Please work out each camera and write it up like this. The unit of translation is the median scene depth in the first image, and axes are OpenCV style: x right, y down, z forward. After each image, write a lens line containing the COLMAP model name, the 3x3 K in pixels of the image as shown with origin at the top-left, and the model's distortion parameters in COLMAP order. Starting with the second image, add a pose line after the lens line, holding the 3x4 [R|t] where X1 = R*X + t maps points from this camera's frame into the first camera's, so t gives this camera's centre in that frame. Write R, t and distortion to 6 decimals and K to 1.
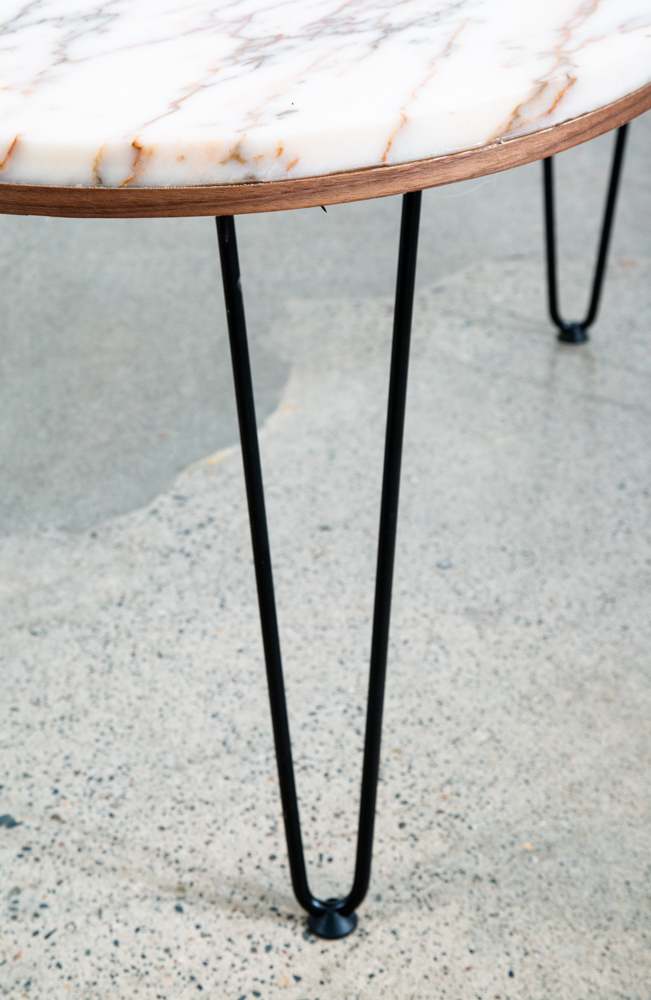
lens RADIAL K [[1984.0, 0, 301.2], [0, 1984.0, 507.5], [0, 0, 1]] dist [0.272212, 0.000000]
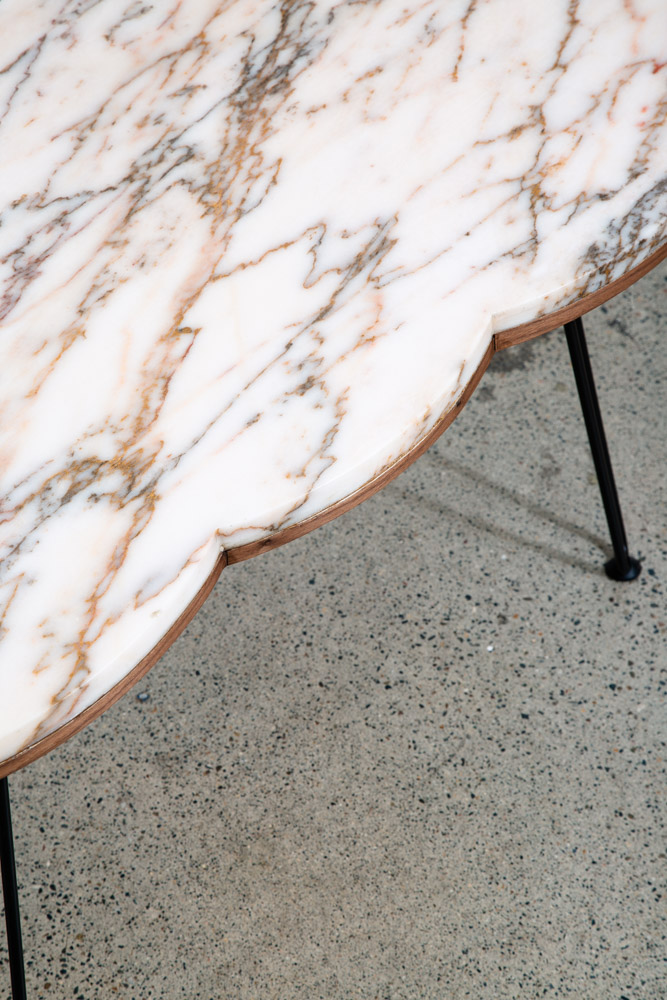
lens RADIAL K [[2448.0, 0, 328.0], [0, 2448.0, 497.7], [0, 0, 1]] dist [0.462609, 0.000000]
pose [[0.998226, -0.059505, 0.002214, 0.202010], [0.056258, 0.954640, 0.292399, -0.538557], [-0.019512, -0.291755, 0.956294, -0.337738]]
